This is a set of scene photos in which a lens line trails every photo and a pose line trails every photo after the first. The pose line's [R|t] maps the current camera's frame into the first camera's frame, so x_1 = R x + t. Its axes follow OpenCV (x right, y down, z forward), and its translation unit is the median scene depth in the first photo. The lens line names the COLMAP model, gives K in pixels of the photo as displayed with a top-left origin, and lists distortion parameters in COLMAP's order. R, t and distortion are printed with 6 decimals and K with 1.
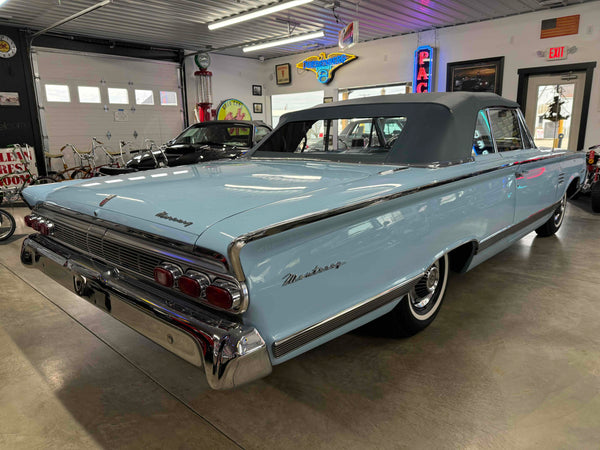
lens RADIAL K [[417.6, 0, 302.5], [0, 417.6, 225.5], [0, 0, 1]] dist [0.053765, -0.069667]
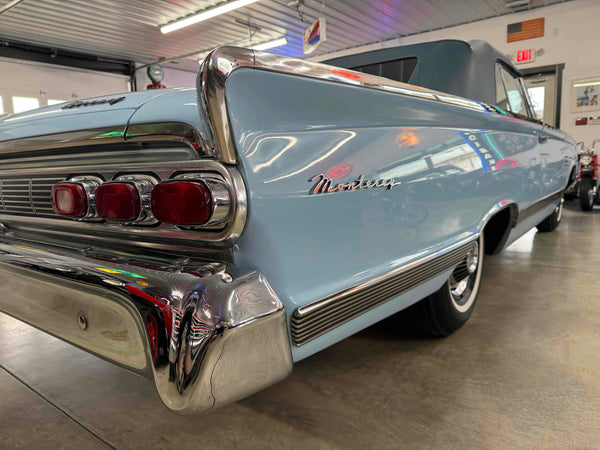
lens RADIAL K [[425.3, 0, 300.0], [0, 425.3, 225.0], [0, 0, 1]] dist [-0.002390, -0.004380]
pose [[0.995462, -0.033245, 0.089166, -0.056843], [0.040449, 0.995954, -0.080242, 0.120007], [-0.086137, 0.083484, 0.992779, 0.270317]]
